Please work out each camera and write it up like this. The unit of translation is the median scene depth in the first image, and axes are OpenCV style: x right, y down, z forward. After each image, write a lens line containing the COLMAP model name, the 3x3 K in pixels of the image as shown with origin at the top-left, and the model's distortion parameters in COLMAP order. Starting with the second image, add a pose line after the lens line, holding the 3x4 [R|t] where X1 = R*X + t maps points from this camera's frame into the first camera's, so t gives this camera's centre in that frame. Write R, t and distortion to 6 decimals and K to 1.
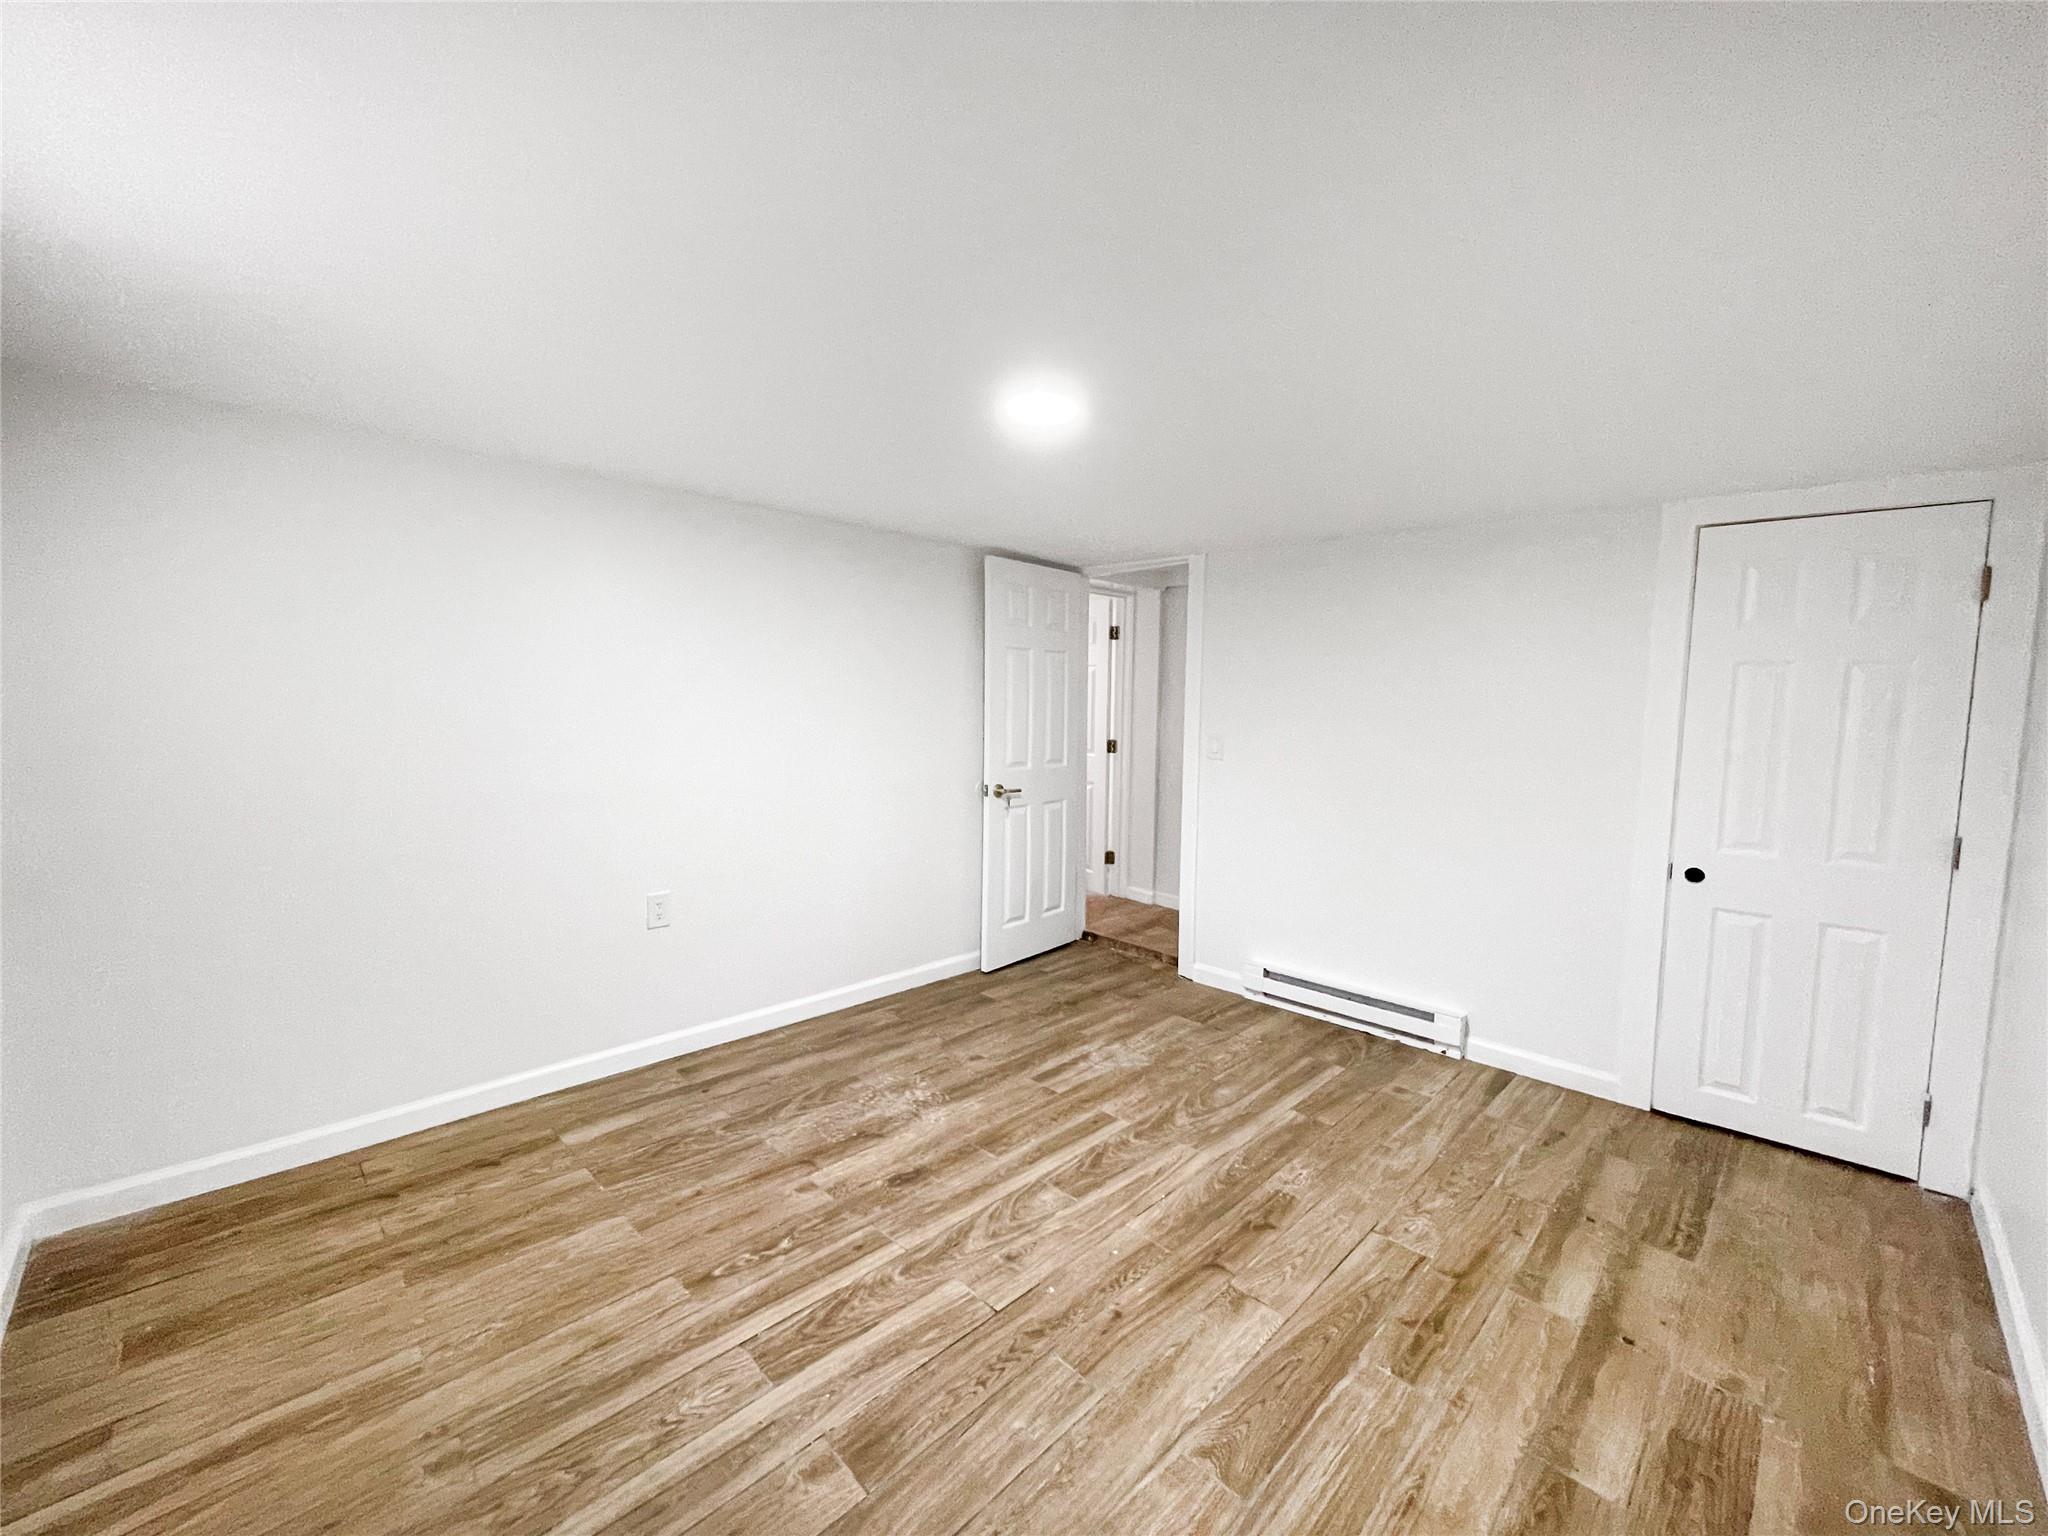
lens RADIAL K [[823.3, 0, 1019.0], [0, 823.3, 765.2], [0, 0, 1]] dist [-0.003441, -0.000012]
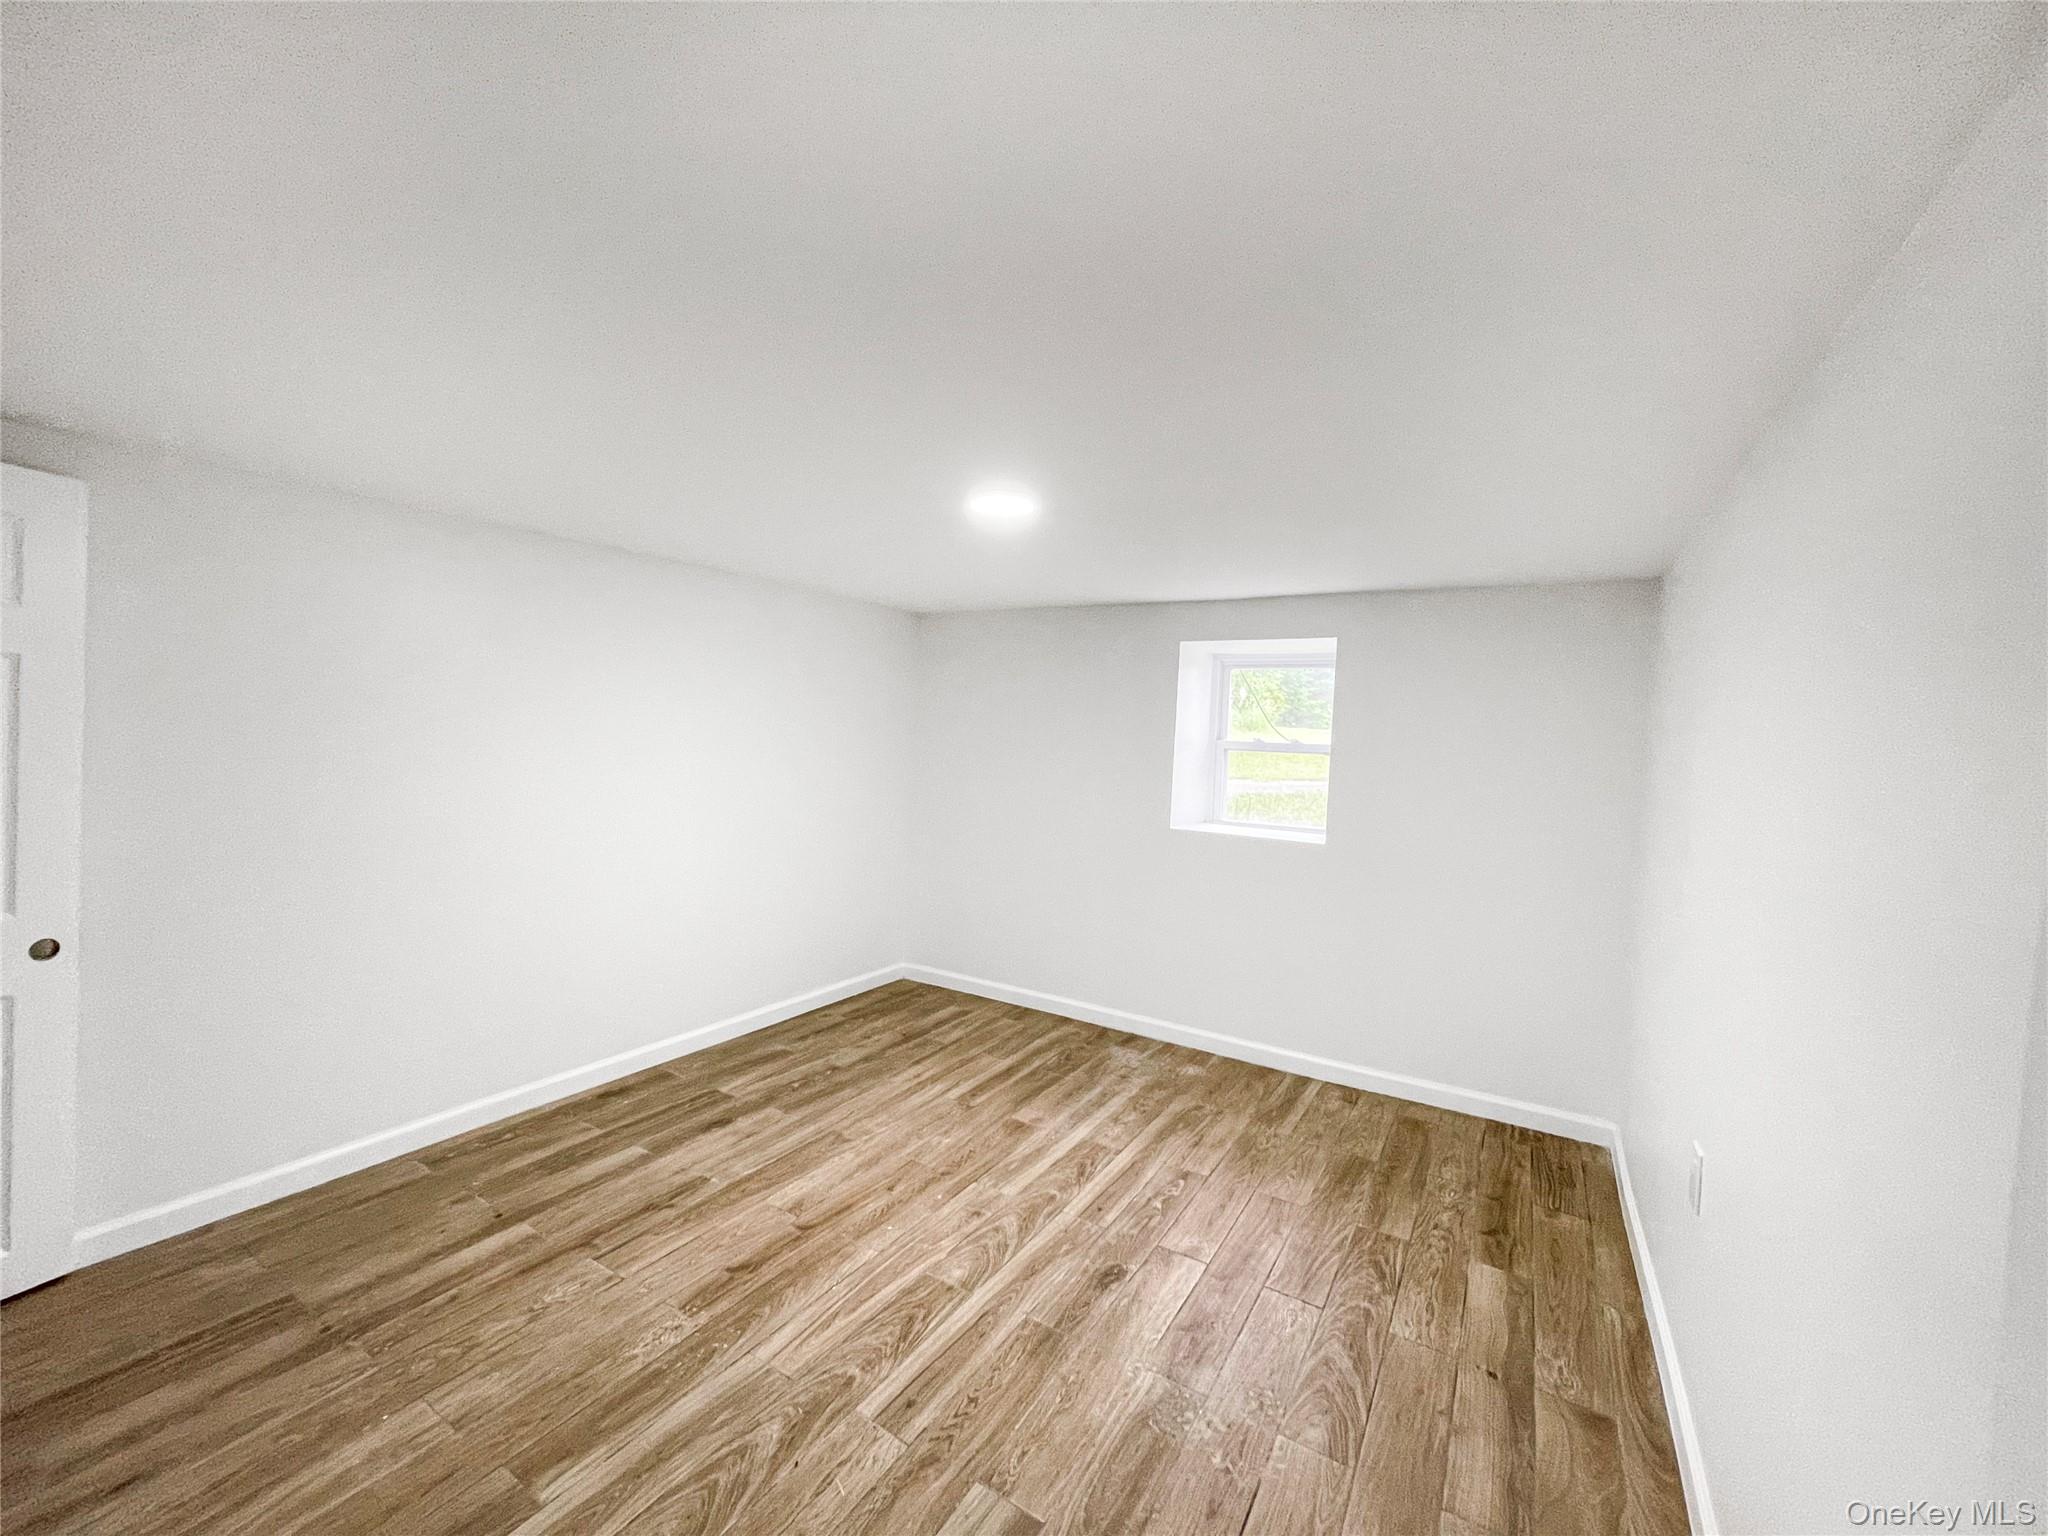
lens RADIAL K [[823.3, 0, 1019.0], [0, 823.3, 765.2], [0, 0, 1]] dist [-0.003441, -0.000012]
pose [[-0.970010, -0.051216, -0.237608, 0.239760], [-0.079310, 0.990738, 0.110220, -0.188559], [0.229762, 0.125759, -0.965088, 2.001705]]
